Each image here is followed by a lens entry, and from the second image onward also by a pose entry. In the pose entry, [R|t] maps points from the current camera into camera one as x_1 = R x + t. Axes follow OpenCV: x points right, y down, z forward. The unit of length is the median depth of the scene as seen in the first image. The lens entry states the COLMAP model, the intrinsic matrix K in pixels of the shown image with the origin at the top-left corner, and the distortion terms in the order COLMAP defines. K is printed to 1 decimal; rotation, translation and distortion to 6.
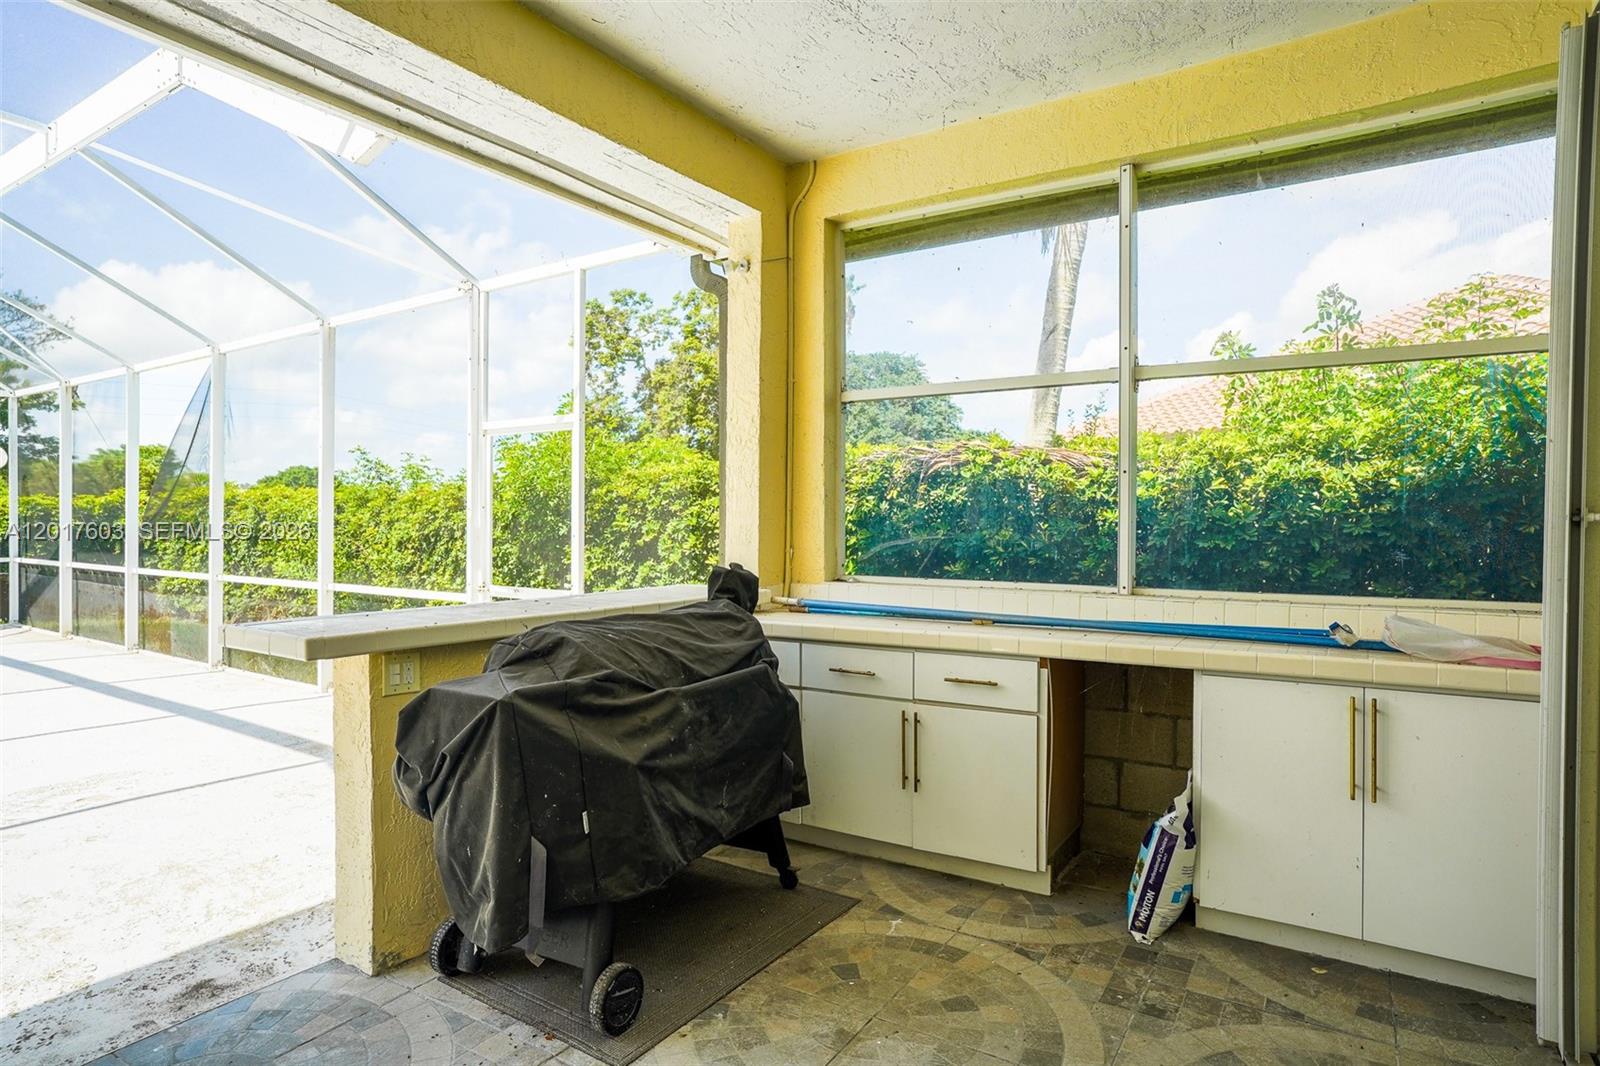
lens RADIAL K [[884.3, 0, 767.4], [0, 884.3, 538.0], [0, 0, 1]] dist [-0.040564, 0.026580]
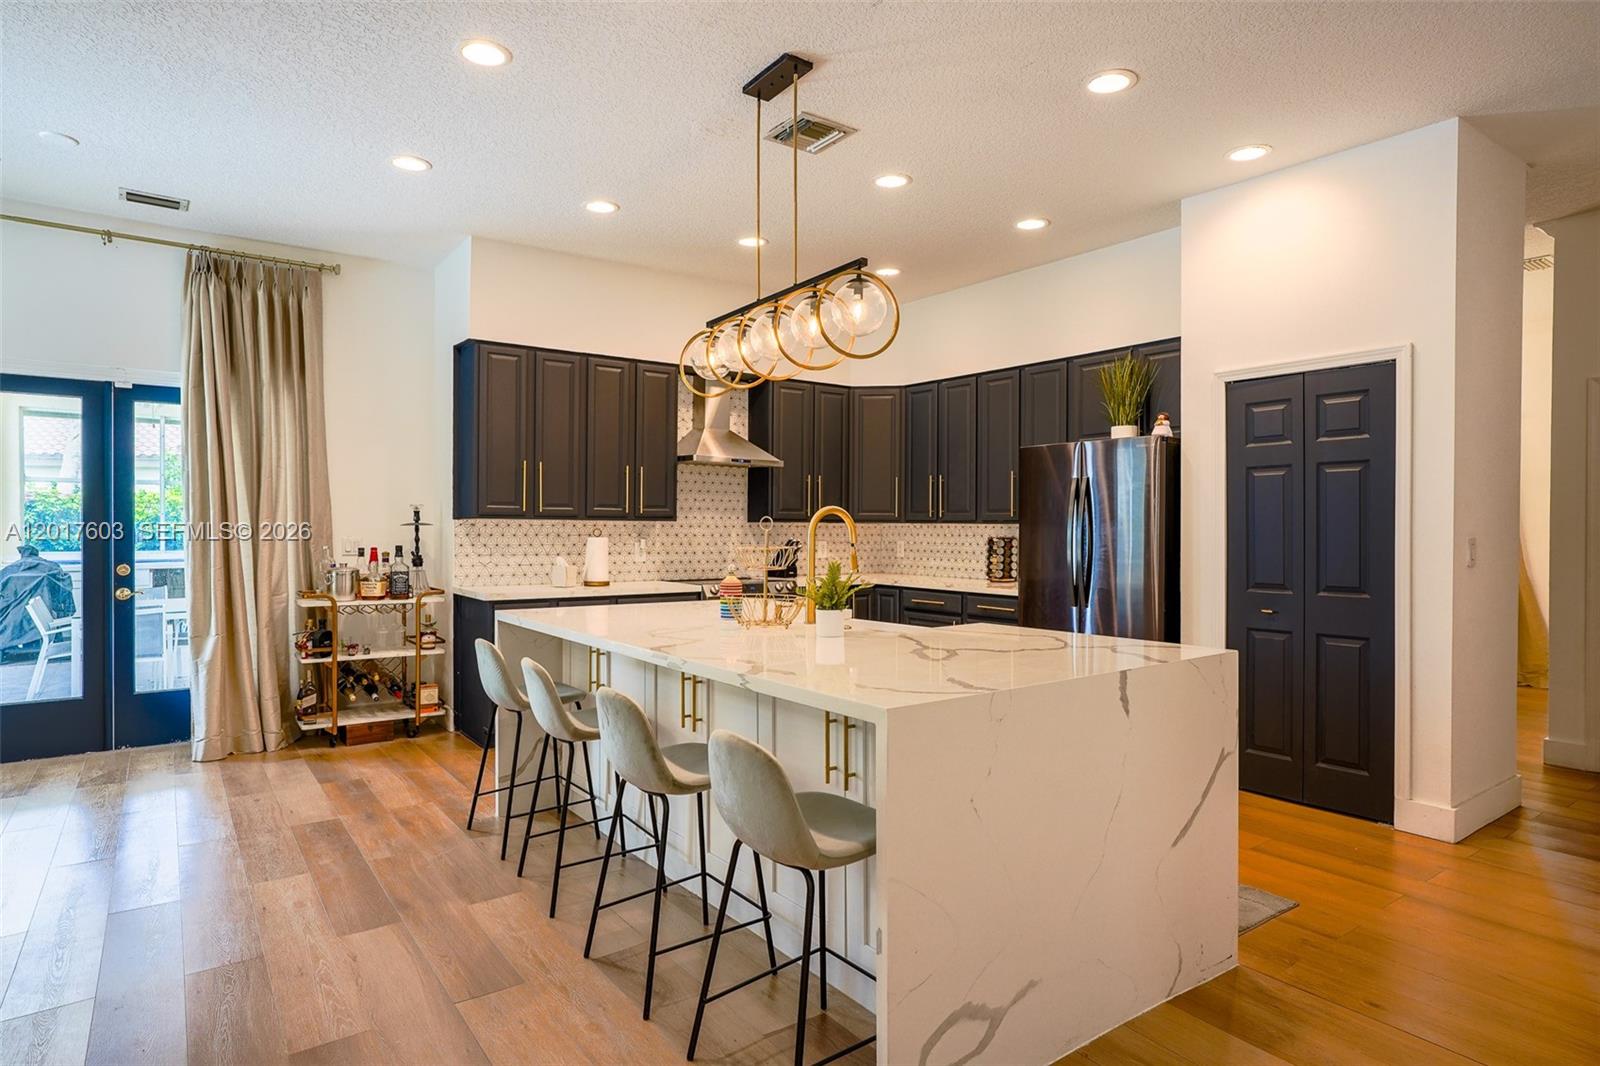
lens RADIAL K [[884.3, 0, 788.8], [0, 884.3, 536.4], [0, 0, 1]] dist [-0.040564, 0.026580]
pose [[0.345139, -0.009540, 0.938503, -1.462639], [0.014864, 0.999878, 0.004697, 0.020402], [-0.938434, 0.012329, 0.345239, -1.817128]]
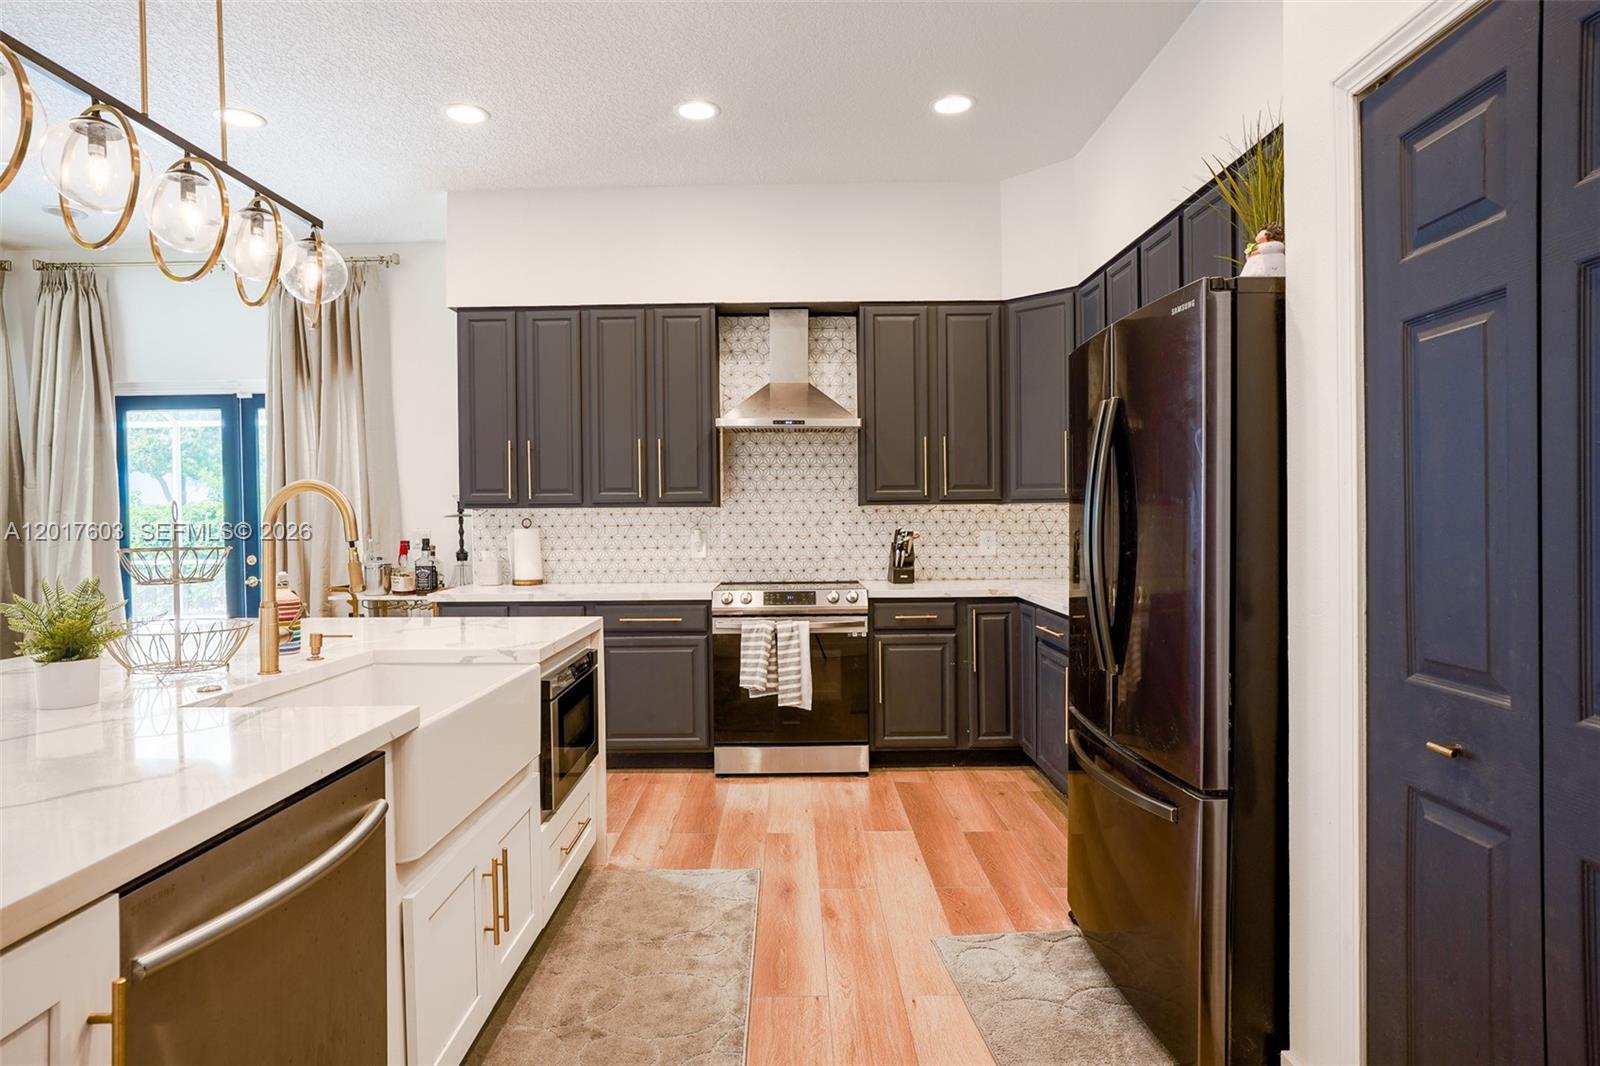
lens RADIAL K [[884.3, 0, 789.6], [0, 884.3, 536.1], [0, 0, 1]] dist [-0.040564, 0.026580]
pose [[0.835695, -0.023702, 0.548682, -0.733911], [0.023354, 0.999698, 0.007614, 0.029924], [-0.548697, 0.006451, 0.835997, -2.118232]]
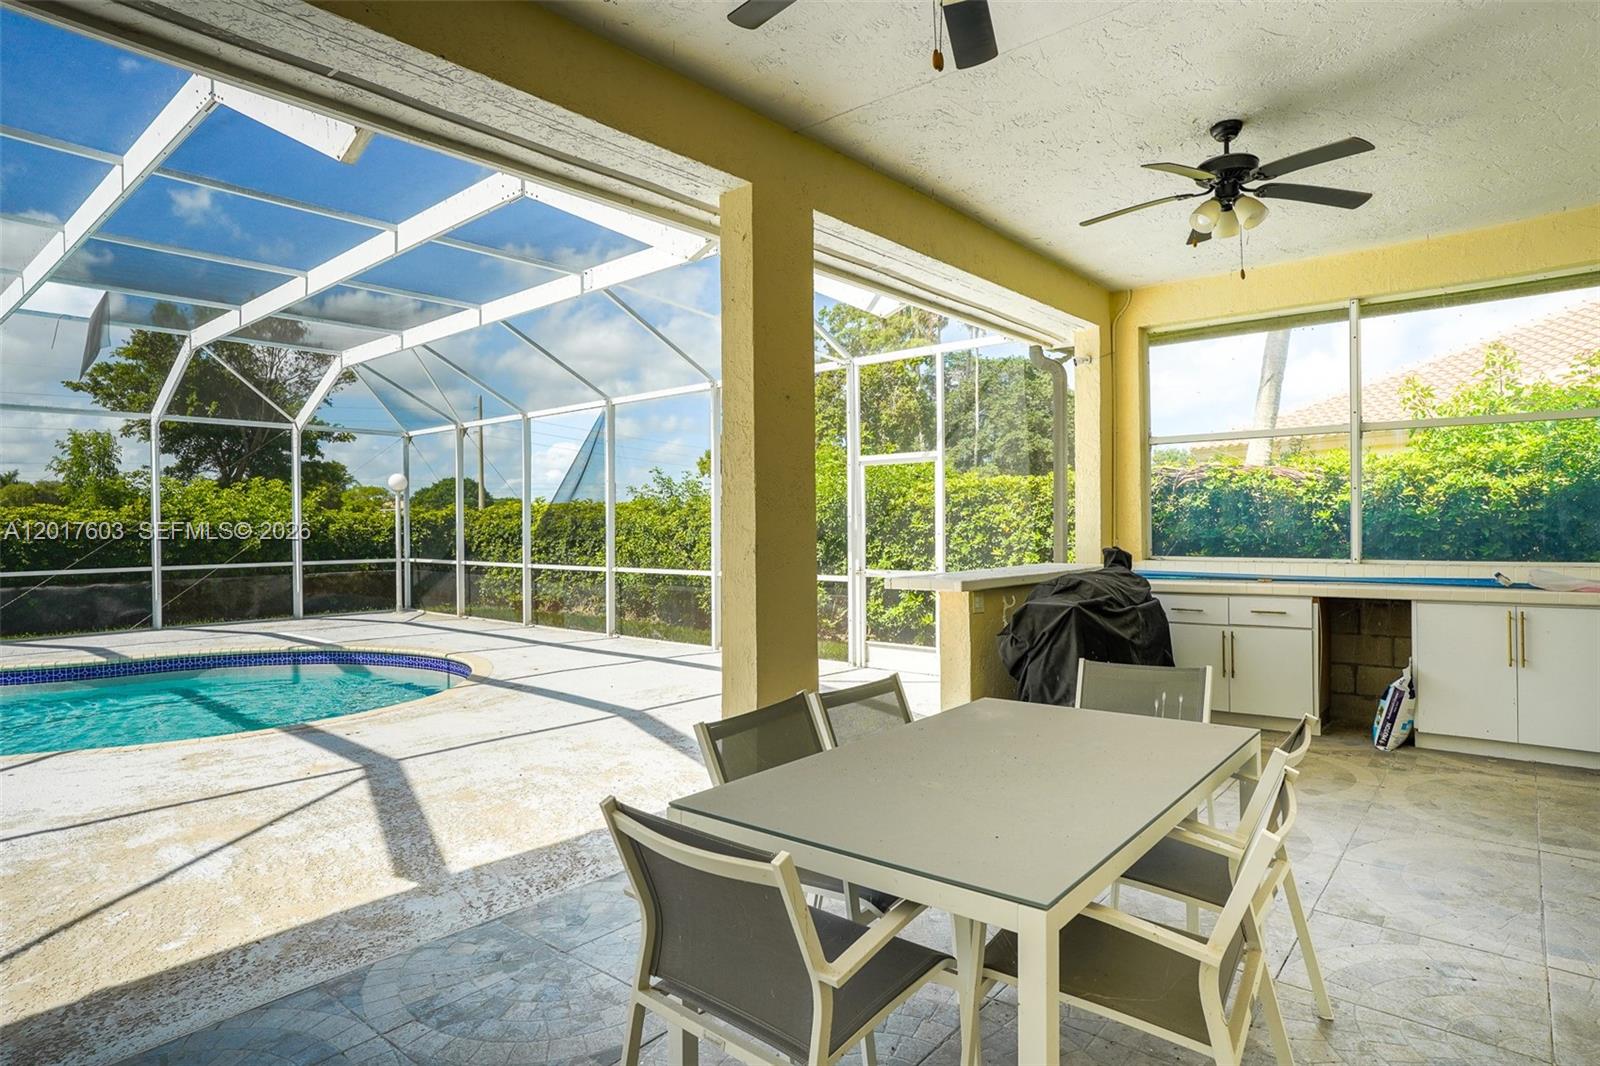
lens RADIAL K [[884.3, 0, 764.4], [0, 884.3, 538.0], [0, 0, 1]] dist [-0.040564, 0.026580]
pose [[0.991438, -0.012175, -0.130012, -0.395538], [0.011673, 0.999921, -0.004627, 0.009821], [0.130058, 0.003070, 0.991502, -0.627603]]
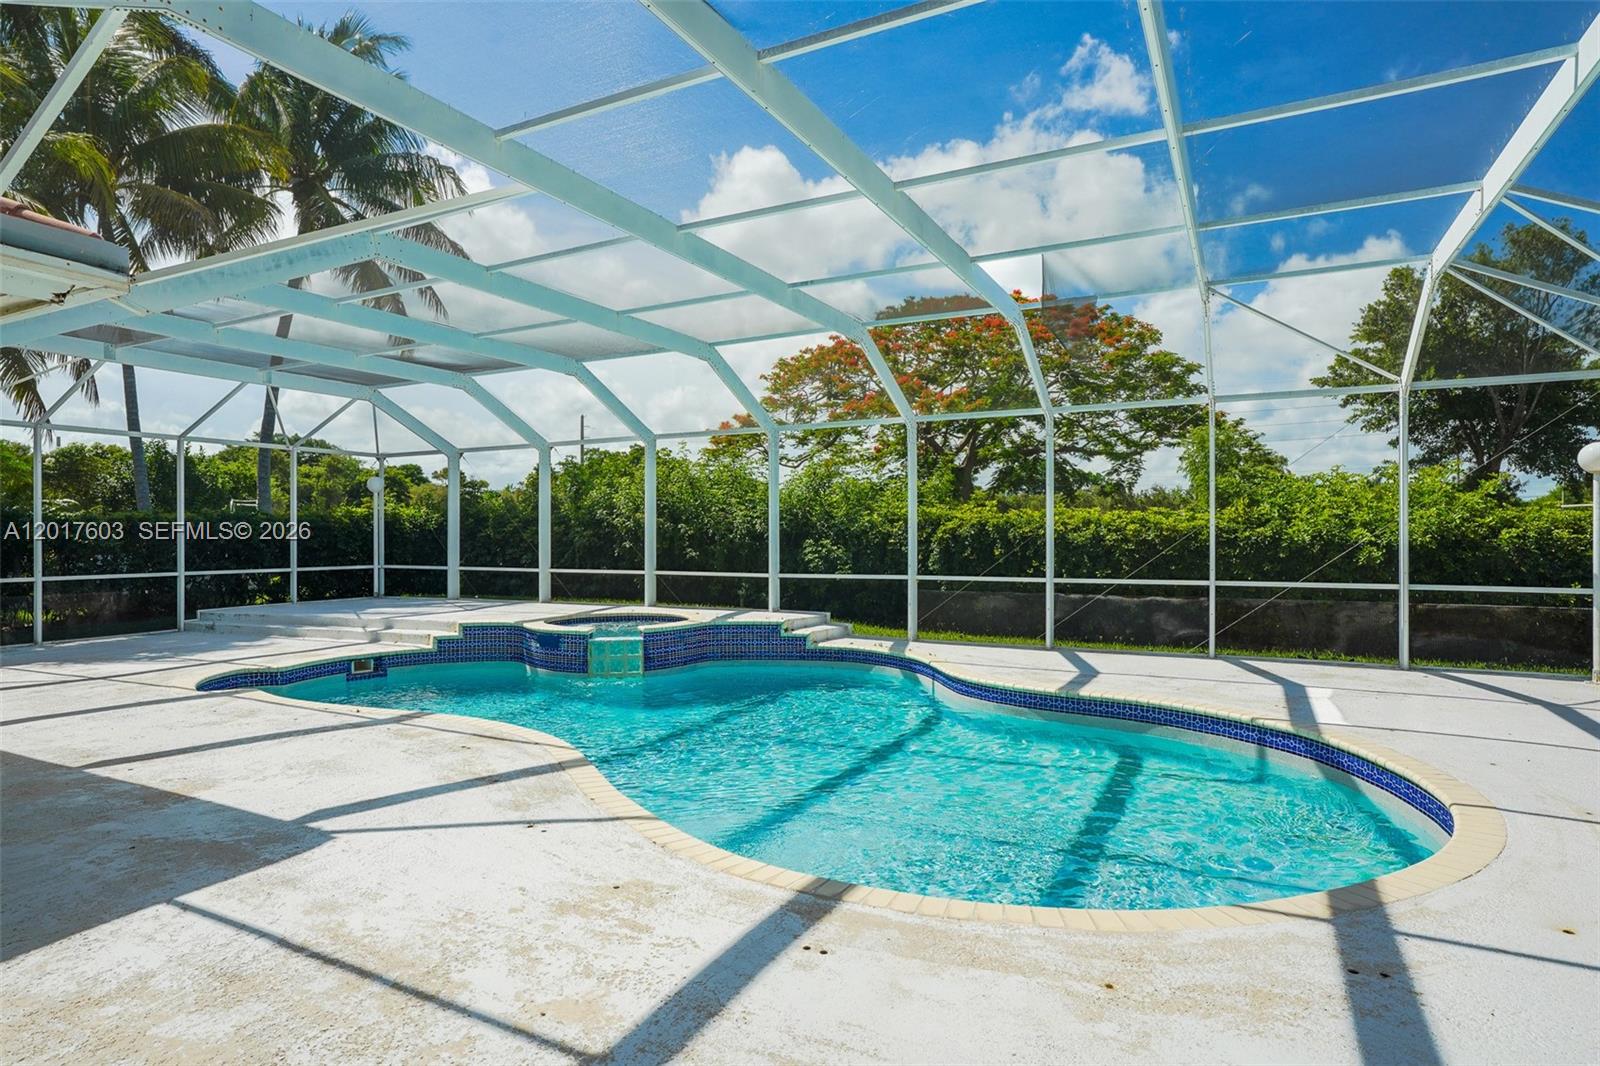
lens RADIAL K [[884.3, 0, 799.8], [0, 884.3, 534.3], [0, 0, 1]] dist [-0.040564, 0.026580]
pose [[0.112216, -0.005455, -0.993669, -0.505572], [-0.013382, 0.999886, -0.007000, -0.023263], [0.993594, 0.014082, 0.112130, 0.443825]]
